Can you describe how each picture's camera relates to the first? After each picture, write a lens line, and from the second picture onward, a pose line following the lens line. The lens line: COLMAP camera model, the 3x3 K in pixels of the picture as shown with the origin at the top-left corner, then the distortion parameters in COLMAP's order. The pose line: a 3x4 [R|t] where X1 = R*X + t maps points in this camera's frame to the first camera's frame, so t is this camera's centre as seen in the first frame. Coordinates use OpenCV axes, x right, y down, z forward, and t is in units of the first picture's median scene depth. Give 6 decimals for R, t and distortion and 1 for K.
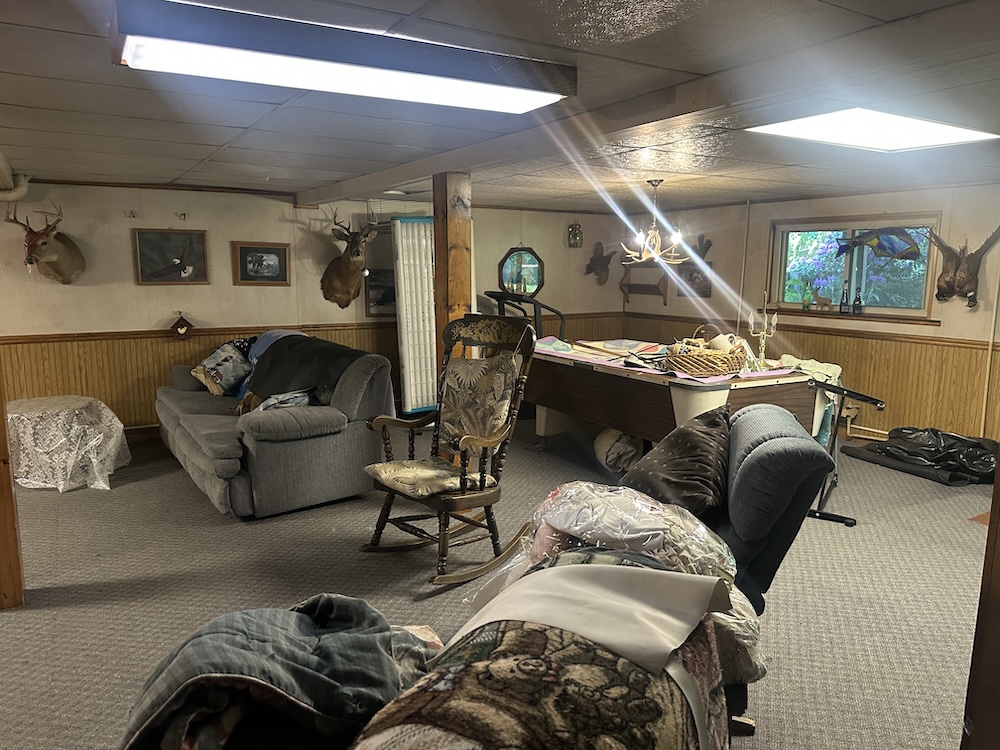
lens RADIAL K [[720.1, 0, 498.5], [0, 720.1, 385.0], [0, 0, 1]] dist [0.056419, -0.075395]
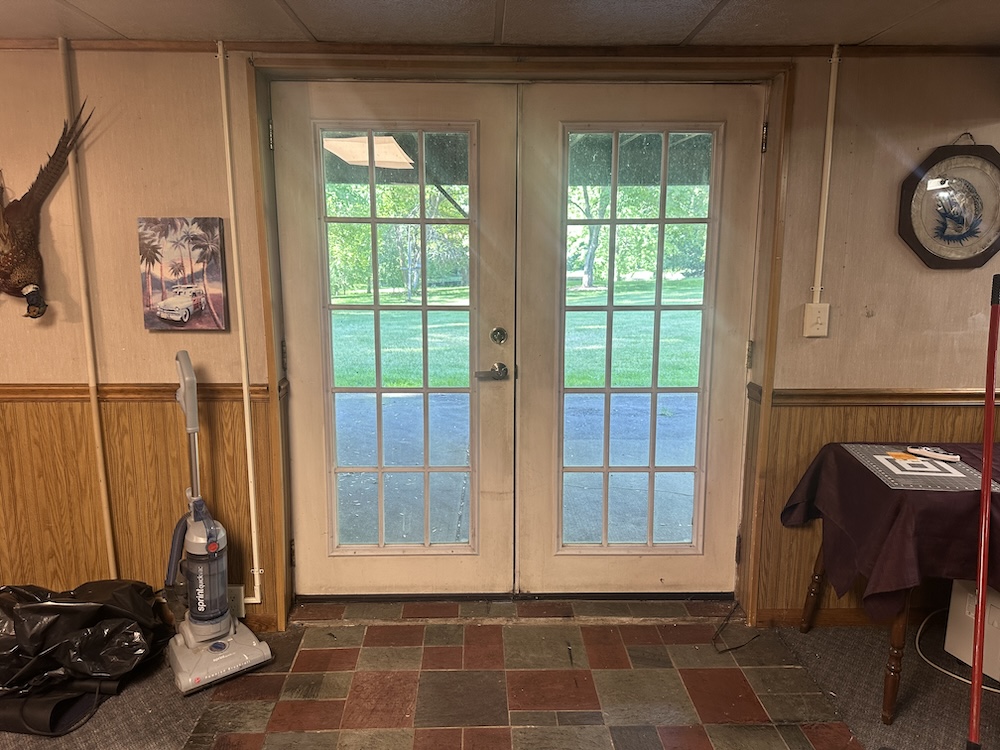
lens RADIAL K [[720.1, 0, 501.2], [0, 720.1, 374.8], [0, 0, 1]] dist [0.056419, -0.075395]
pose [[0.504781, -0.149525, 0.850199, 0.129958], [0.149321, 0.985162, 0.084606, -0.021385], [-0.850235, 0.084246, 0.519618, 0.165895]]
